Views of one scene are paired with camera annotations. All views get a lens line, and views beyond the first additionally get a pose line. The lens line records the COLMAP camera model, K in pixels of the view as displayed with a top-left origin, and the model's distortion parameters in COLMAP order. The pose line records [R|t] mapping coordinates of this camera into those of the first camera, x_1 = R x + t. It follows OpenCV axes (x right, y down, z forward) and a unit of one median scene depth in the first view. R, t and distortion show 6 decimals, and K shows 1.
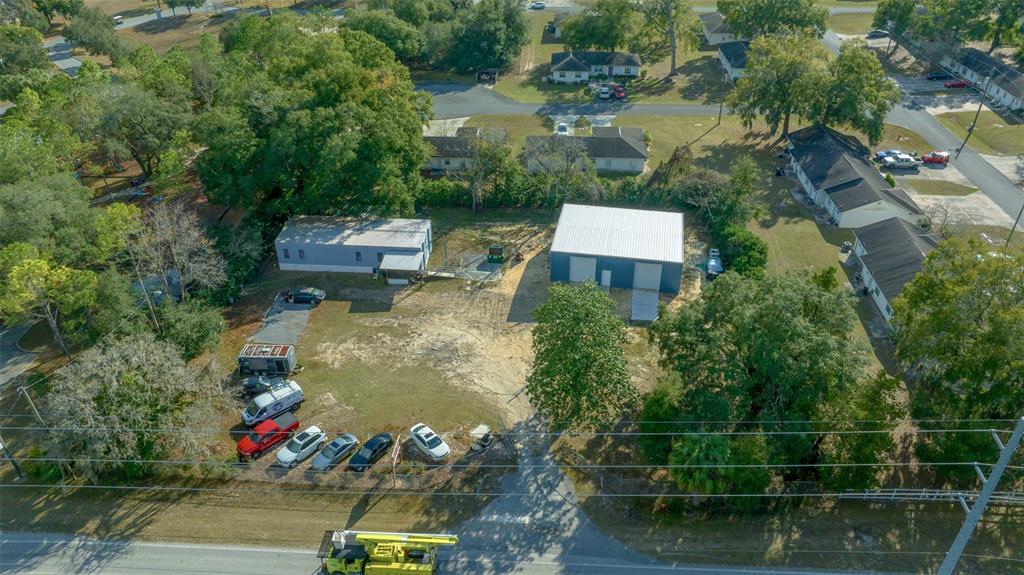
lens RADIAL K [[717.0, 0, 513.9], [0, 717.0, 286.2], [0, 0, 1]] dist [-0.022474, 0.016408]
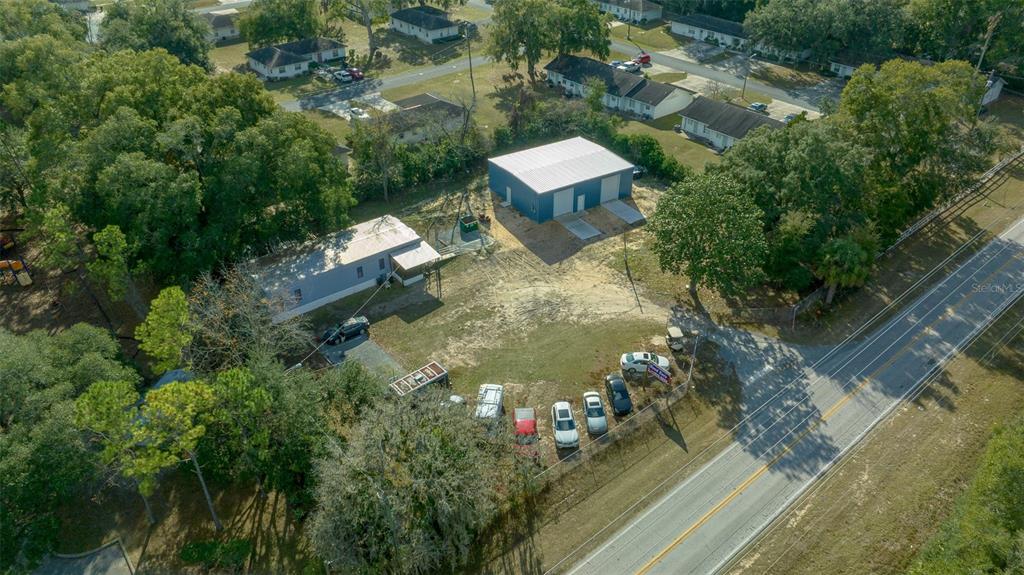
lens RADIAL K [[717.0, 0, 512.7], [0, 717.0, 293.5], [0, 0, 1]] dist [-0.022474, 0.016408]
pose [[0.732226, -0.377612, 0.566793, -0.639624], [0.372680, 0.918721, 0.130619, -0.067584], [-0.570048, 0.115590, 0.813440, 0.187892]]
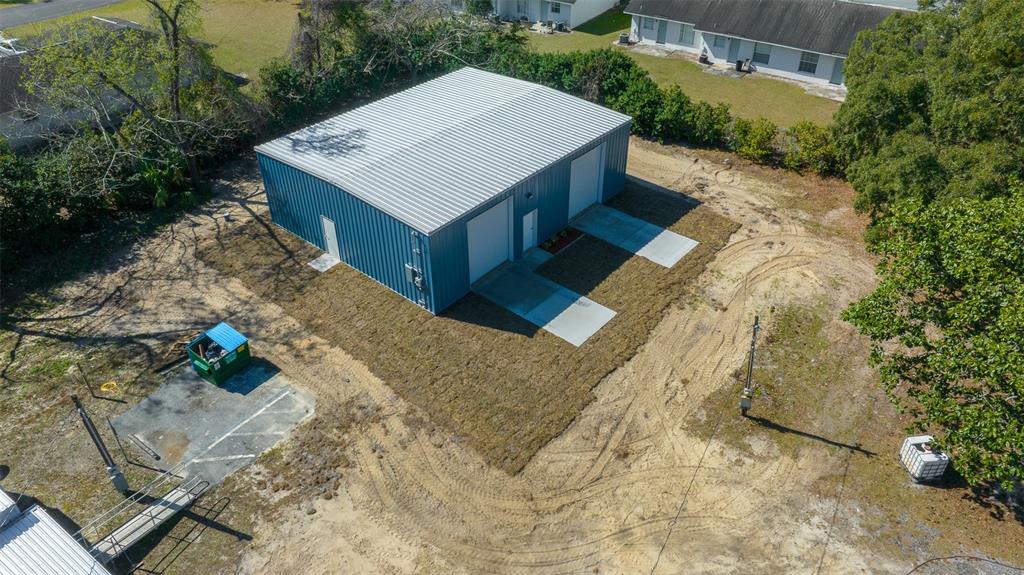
lens RADIAL K [[717.0, 0, 516.3], [0, 717.0, 288.6], [0, 0, 1]] dist [-0.022474, 0.016408]
pose [[0.487991, -0.512501, 0.706546, -0.190214], [0.473562, 0.835432, 0.278914, -0.105605], [-0.733215, 0.198486, 0.650384, 0.762762]]
